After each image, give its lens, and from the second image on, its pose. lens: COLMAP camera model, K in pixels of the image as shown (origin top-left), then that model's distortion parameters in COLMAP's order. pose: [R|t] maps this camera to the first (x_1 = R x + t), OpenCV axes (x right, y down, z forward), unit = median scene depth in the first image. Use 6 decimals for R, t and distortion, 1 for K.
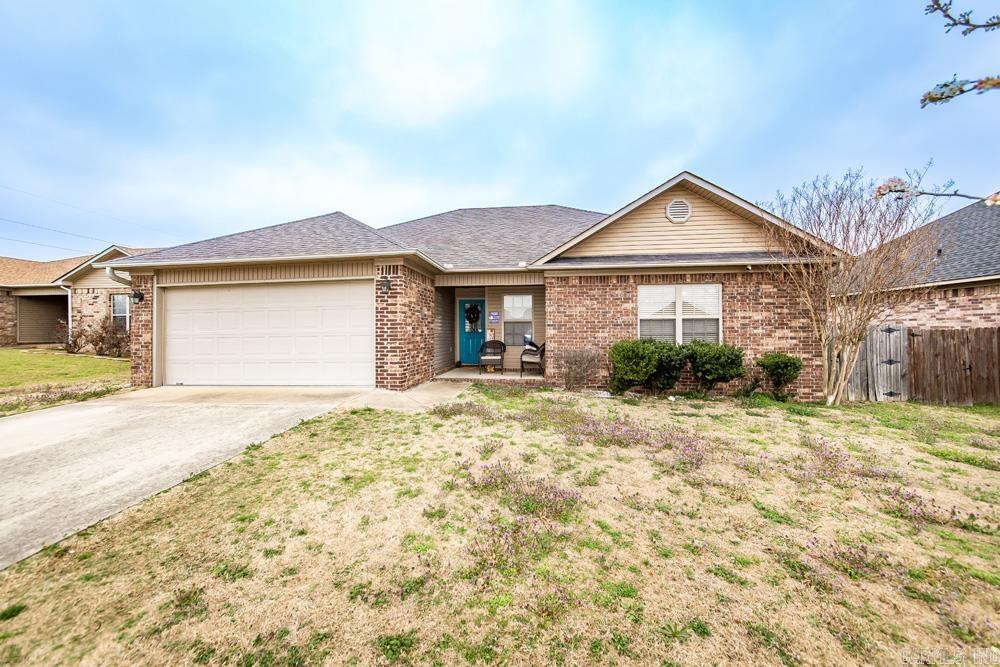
lens RADIAL K [[324.9, 0, 521.1], [0, 324.9, 333.1], [0, 0, 1]] dist [-0.002222, -0.000091]
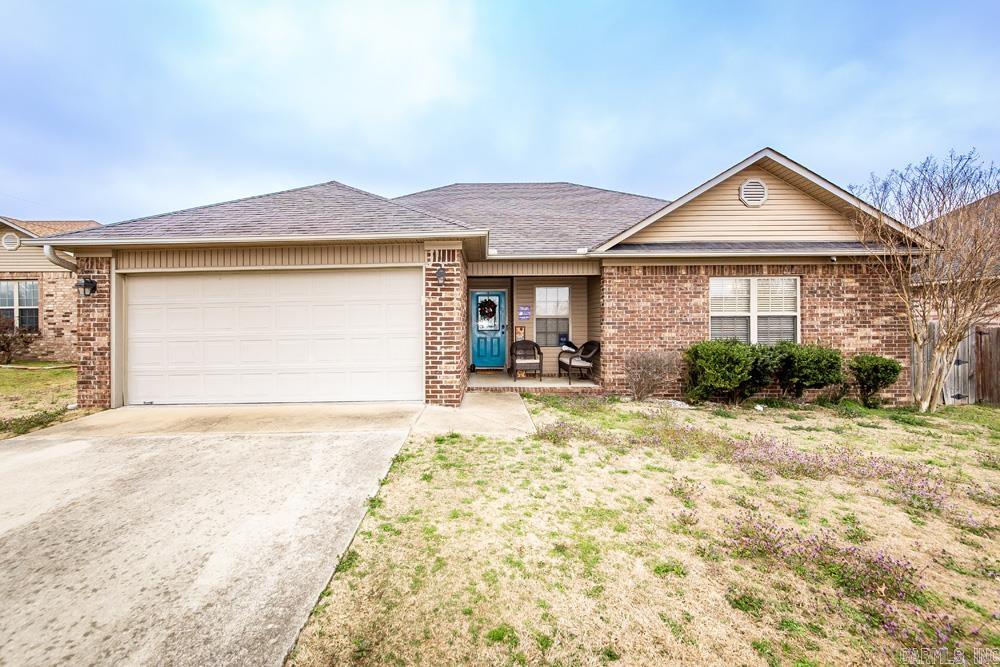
lens RADIAL K [[362.3, 0, 501.3], [0, 362.3, 329.1], [0, 0, 1]] dist [0.000319, -0.000030]
pose [[0.996025, -0.002332, 0.089049, -0.309380], [0.001769, 0.999978, 0.006409, -0.017738], [-0.089062, -0.006226, 0.996007, 0.092619]]
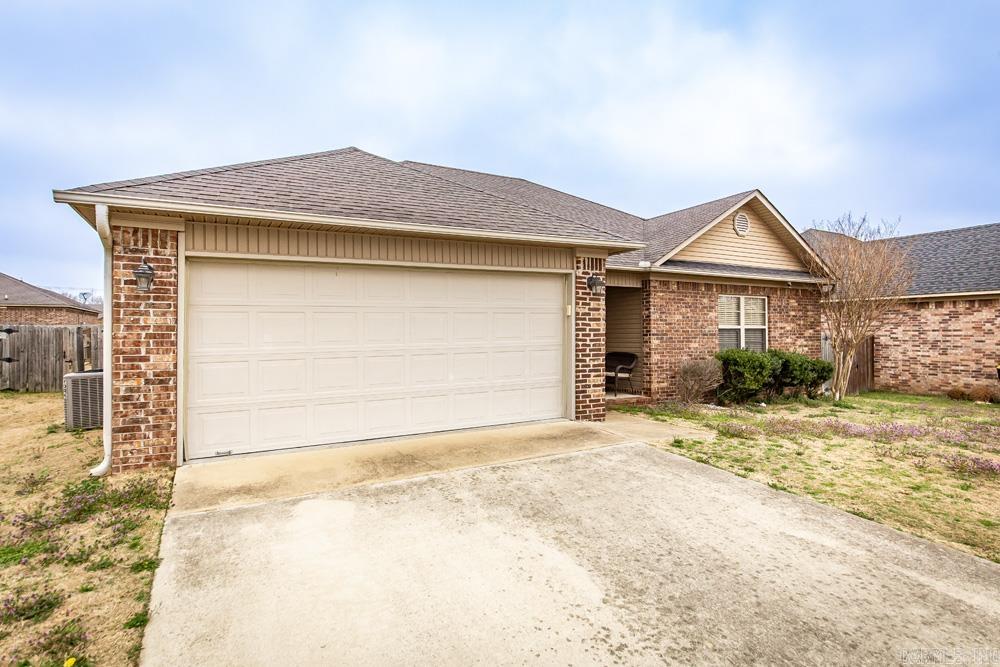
lens RADIAL K [[454.9, 0, 490.1], [0, 454.9, 334.6], [0, 0, 1]] dist [0.000067, -0.000210]
pose [[0.859176, 0.000624, 0.511680, -1.040816], [0.003536, 0.999968, -0.007157, -0.019339], [-0.511668, 0.007958, 0.859146, 0.184529]]
